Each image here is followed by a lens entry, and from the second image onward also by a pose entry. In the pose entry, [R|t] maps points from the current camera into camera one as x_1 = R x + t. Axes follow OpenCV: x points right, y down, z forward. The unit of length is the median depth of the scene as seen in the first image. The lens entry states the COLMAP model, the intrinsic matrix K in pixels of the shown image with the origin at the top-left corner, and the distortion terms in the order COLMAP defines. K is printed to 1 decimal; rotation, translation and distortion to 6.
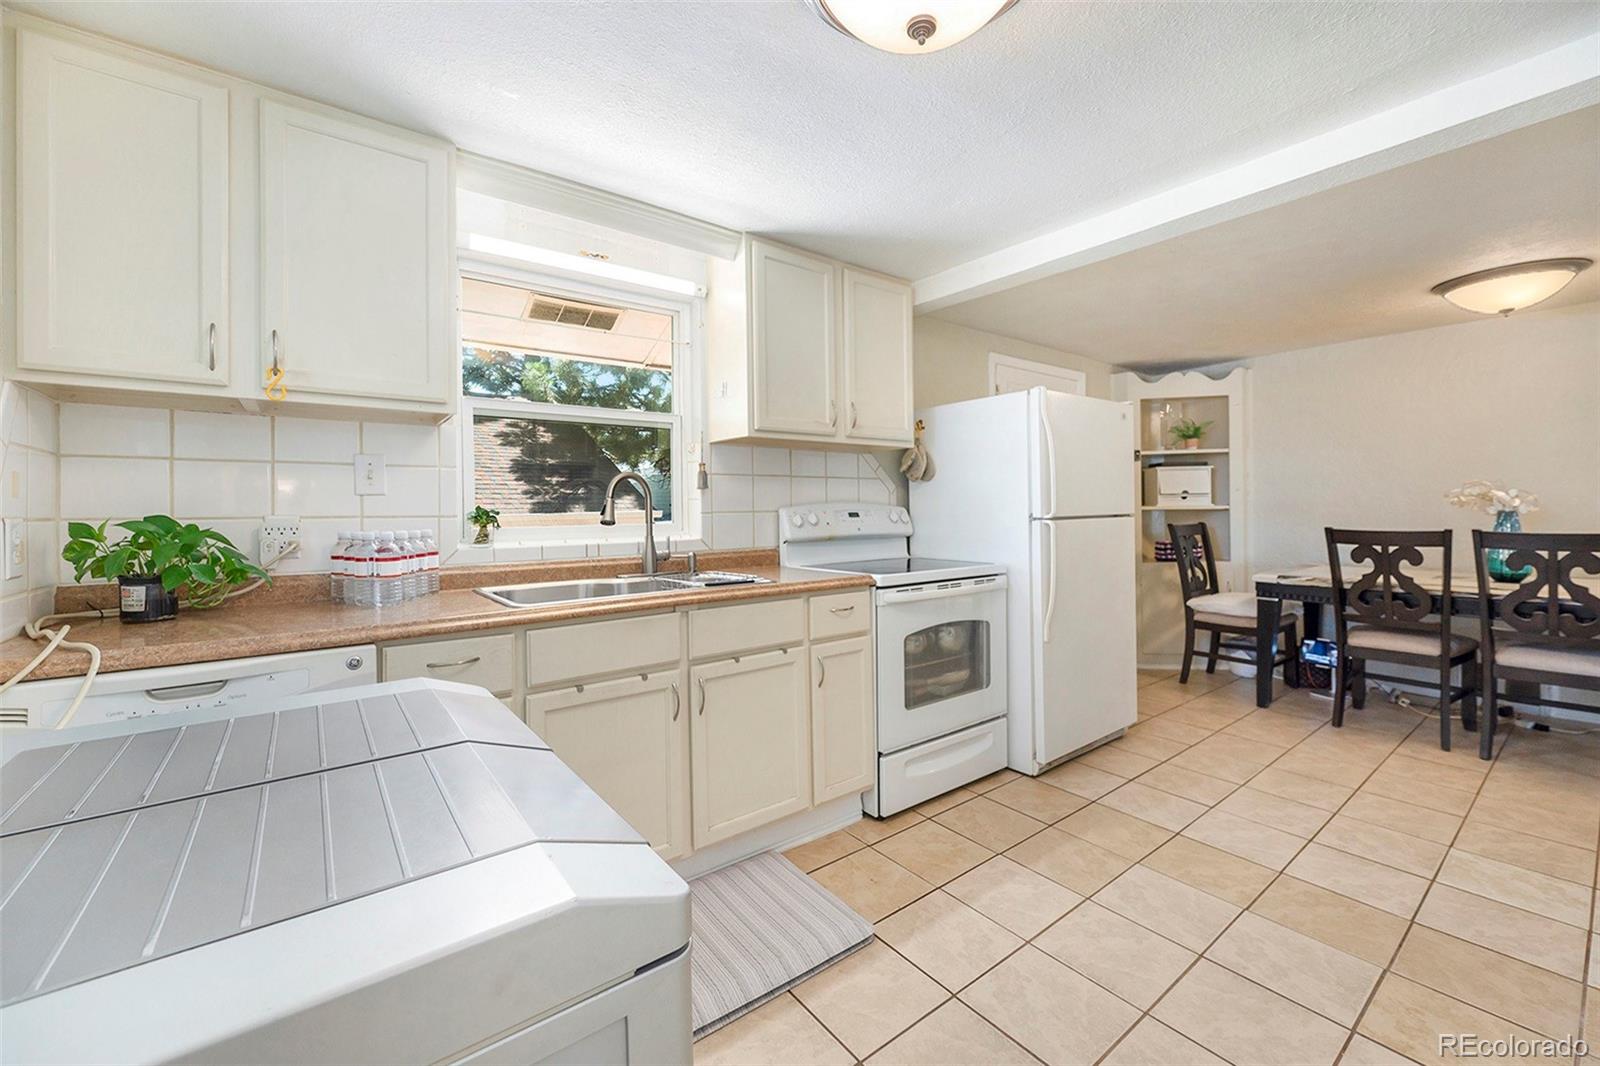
lens RADIAL K [[644.1, 0, 800.8], [0, 644.1, 505.1], [0, 0, 1]] dist [0.000091, 0.000004]
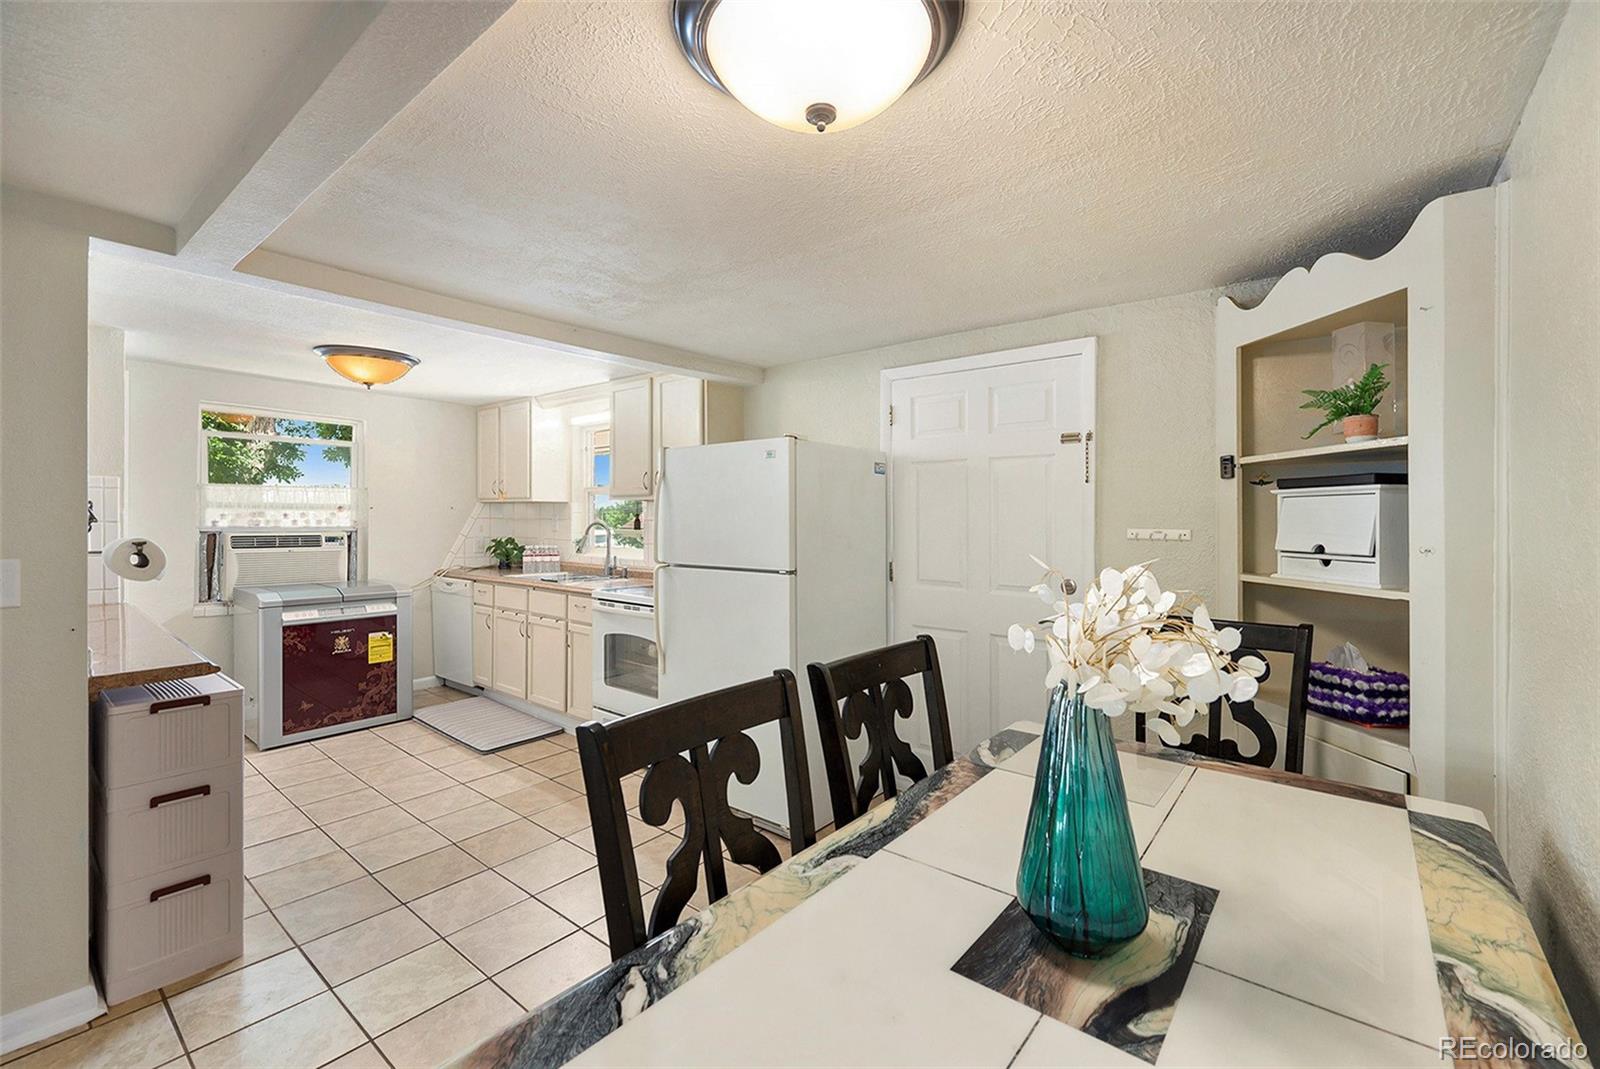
lens RADIAL K [[680.9, 0, 800.7], [0, 680.9, 512.4], [0, 0, 1]] dist [0.000064, -0.000009]
pose [[0.230988, 0.005317, -0.972942, 0.952253], [-0.000518, 0.999986, 0.005342, -0.045926], [0.972956, -0.000730, 0.230988, 0.571481]]
